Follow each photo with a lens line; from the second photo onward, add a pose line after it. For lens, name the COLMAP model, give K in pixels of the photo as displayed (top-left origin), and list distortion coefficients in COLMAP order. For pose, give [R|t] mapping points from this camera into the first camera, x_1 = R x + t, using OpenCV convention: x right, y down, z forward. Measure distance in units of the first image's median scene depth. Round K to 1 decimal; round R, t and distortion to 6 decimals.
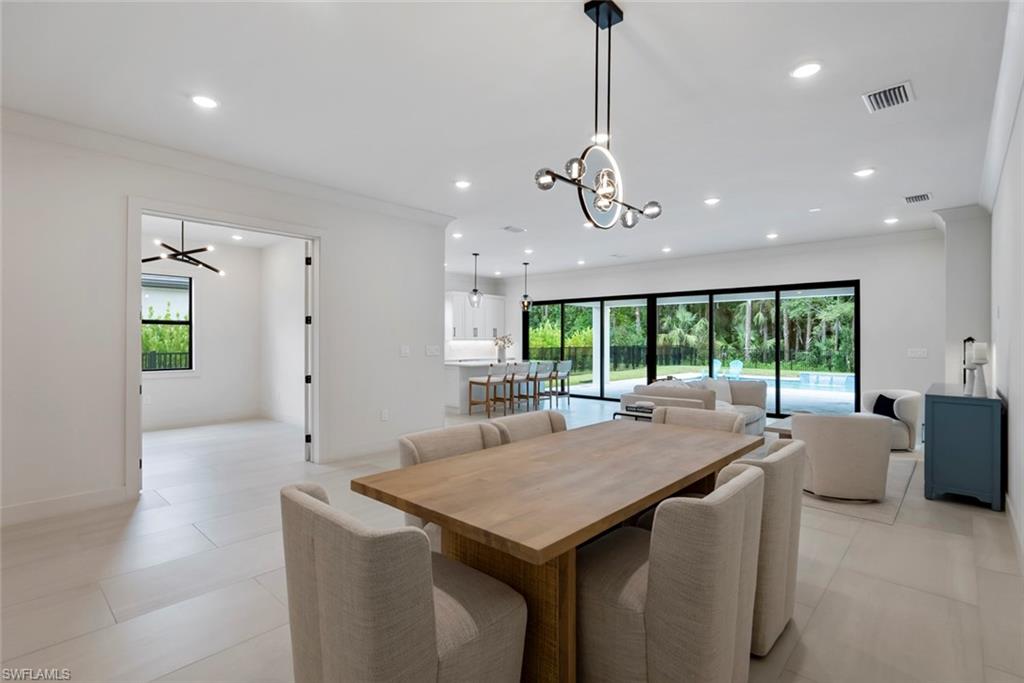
lens RADIAL K [[474.2, 0, 502.4], [0, 474.2, 335.6], [0, 0, 1]] dist [0.000324, 0.000606]
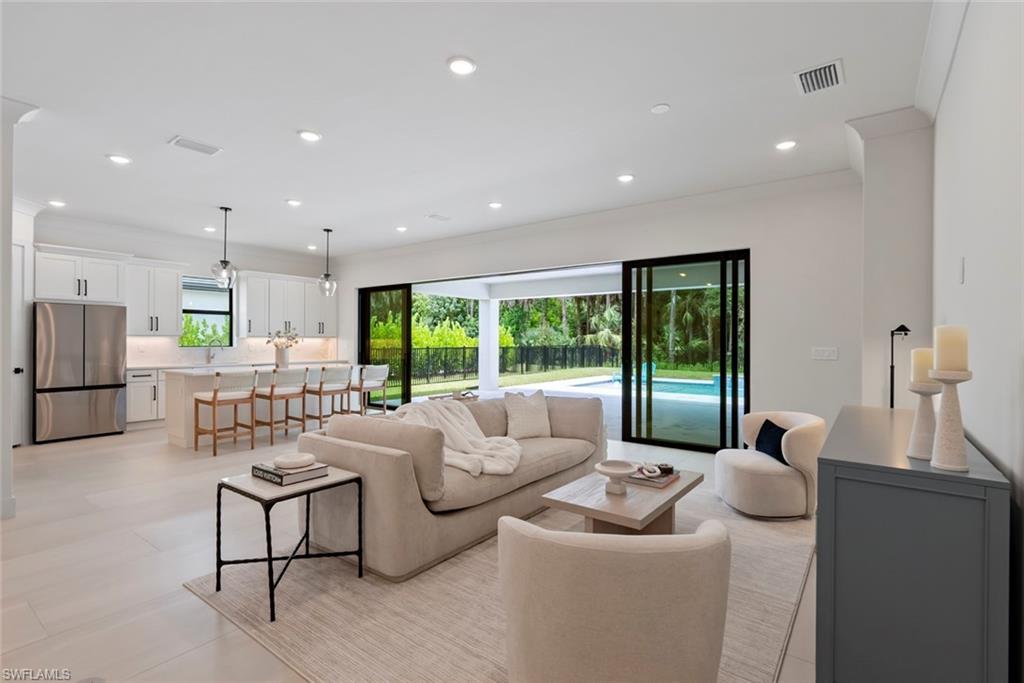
lens RADIAL K [[474.2, 0, 503.9], [0, 474.2, 340.9], [0, 0, 1]] dist [0.000324, 0.000606]
pose [[0.994232, 0.000276, 0.107250, 0.190386], [-0.001189, 0.999964, 0.008457, 0.007735], [-0.107244, -0.008535, 0.994196, 0.205832]]
